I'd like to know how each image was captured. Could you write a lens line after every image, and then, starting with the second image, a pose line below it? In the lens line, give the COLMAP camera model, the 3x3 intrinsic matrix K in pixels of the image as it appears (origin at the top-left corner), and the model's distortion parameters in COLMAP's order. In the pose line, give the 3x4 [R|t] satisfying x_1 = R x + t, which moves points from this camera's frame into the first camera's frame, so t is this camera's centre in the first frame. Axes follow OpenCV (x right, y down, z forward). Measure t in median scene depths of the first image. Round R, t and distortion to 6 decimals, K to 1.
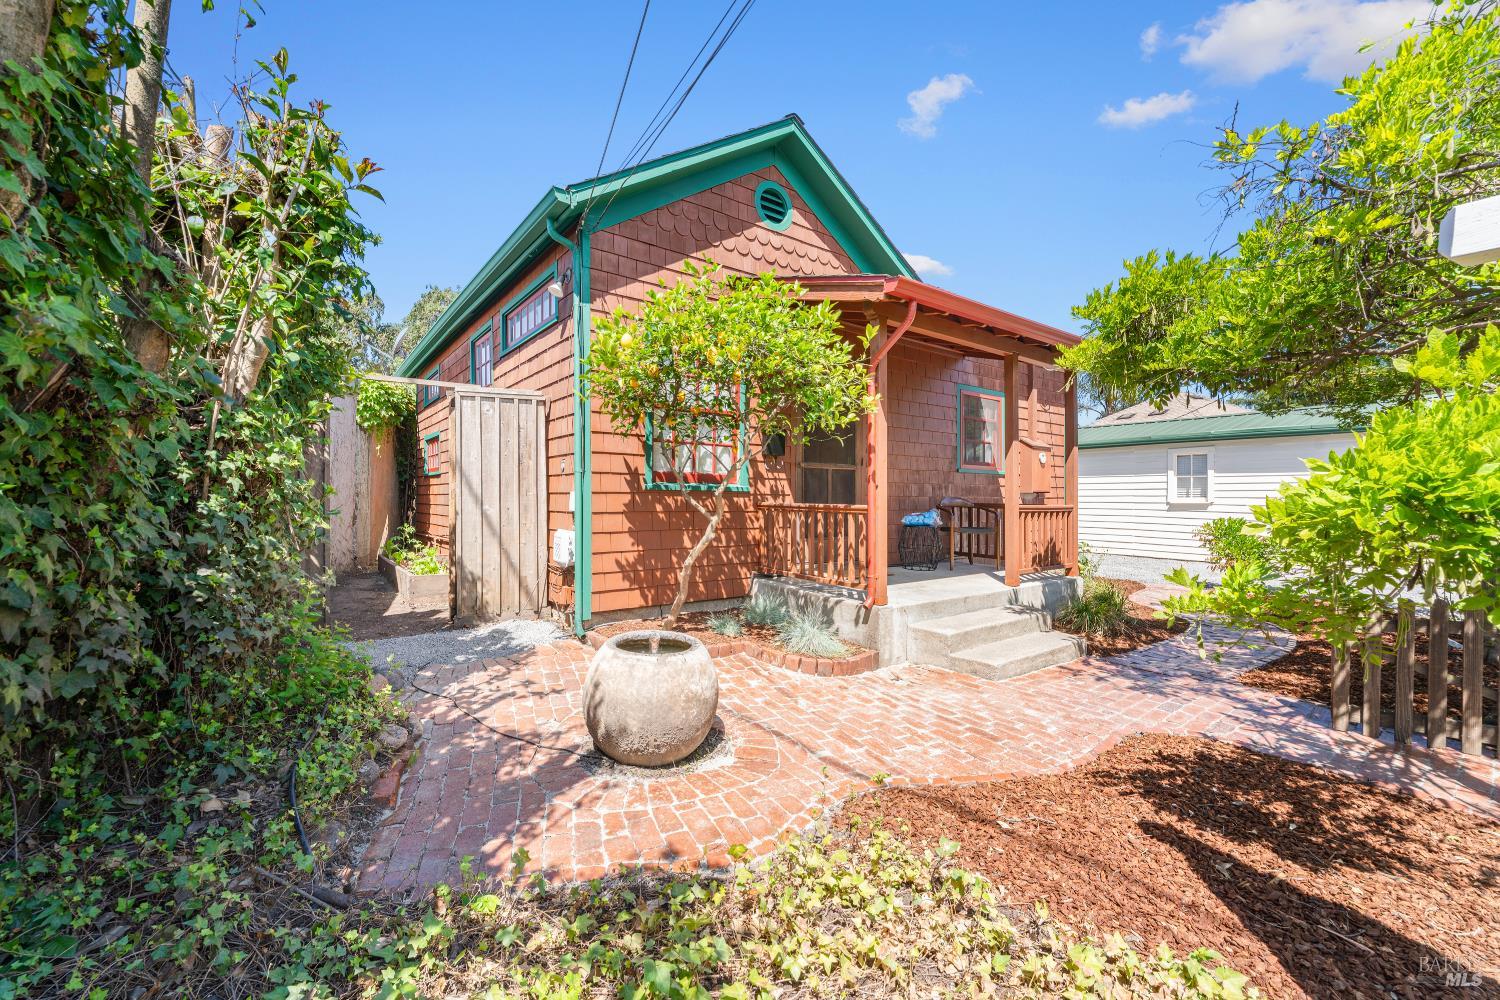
lens RADIAL K [[617.1, 0, 748.4], [0, 617.1, 503.3], [0, 0, 1]] dist [-0.000840, -0.001110]
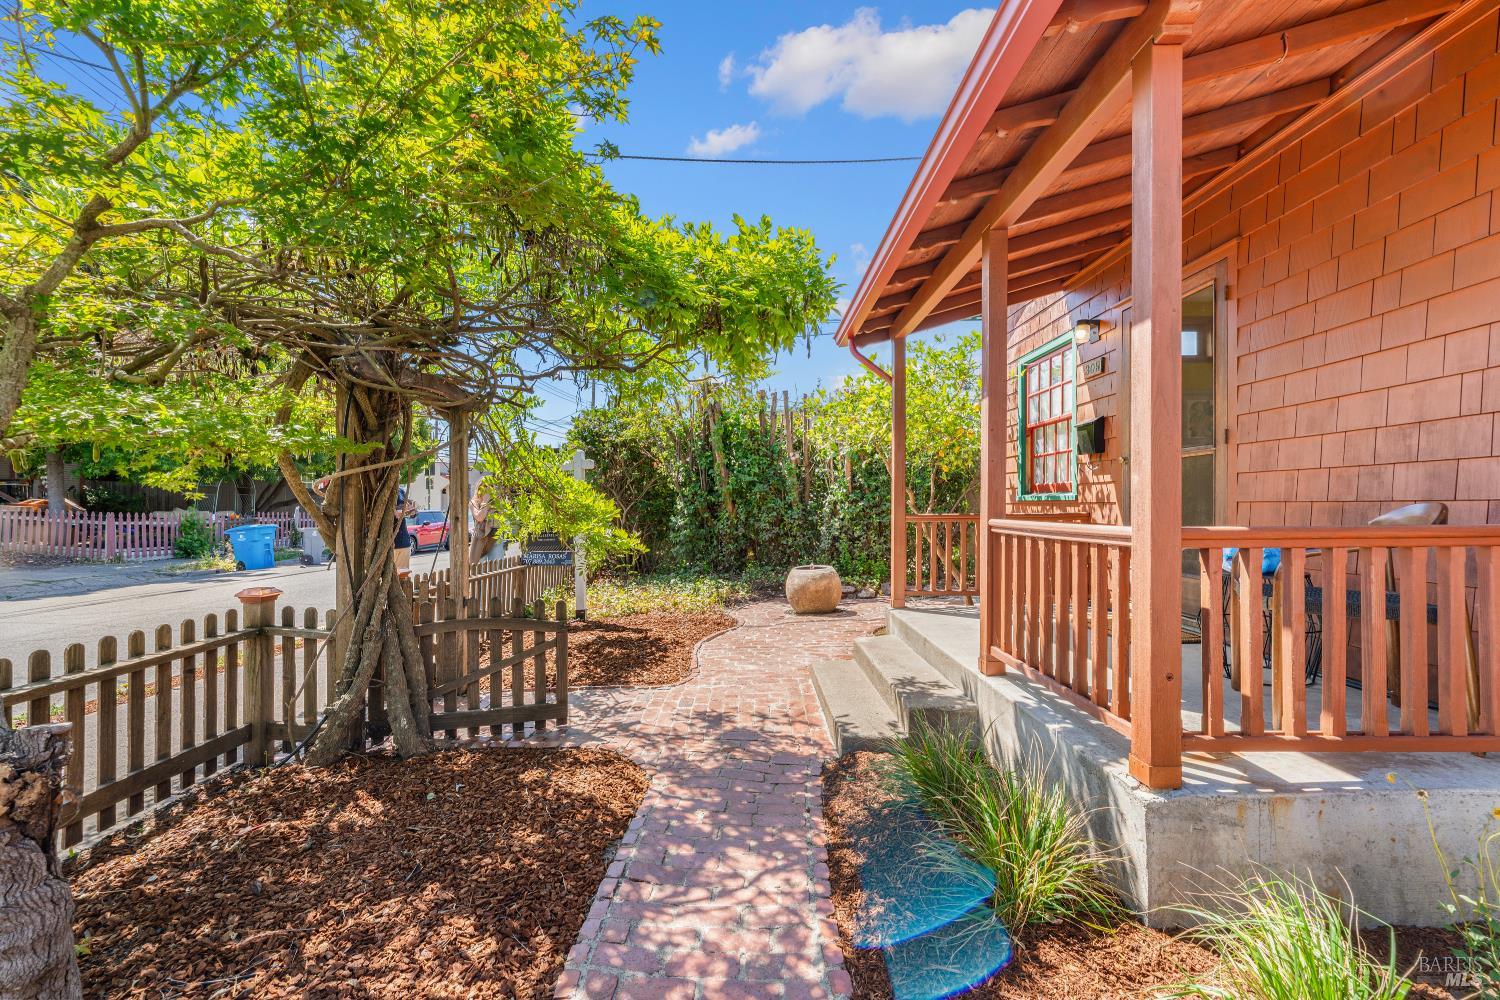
lens RADIAL K [[617.1, 0, 750.4], [0, 617.1, 502.7], [0, 0, 1]] dist [-0.000840, -0.001110]
pose [[-0.611941, -0.002650, -0.790899, 1.101626], [0.000650, 0.999992, -0.003853, -0.013533], [0.790903, -0.002872, -0.611935, 1.314938]]
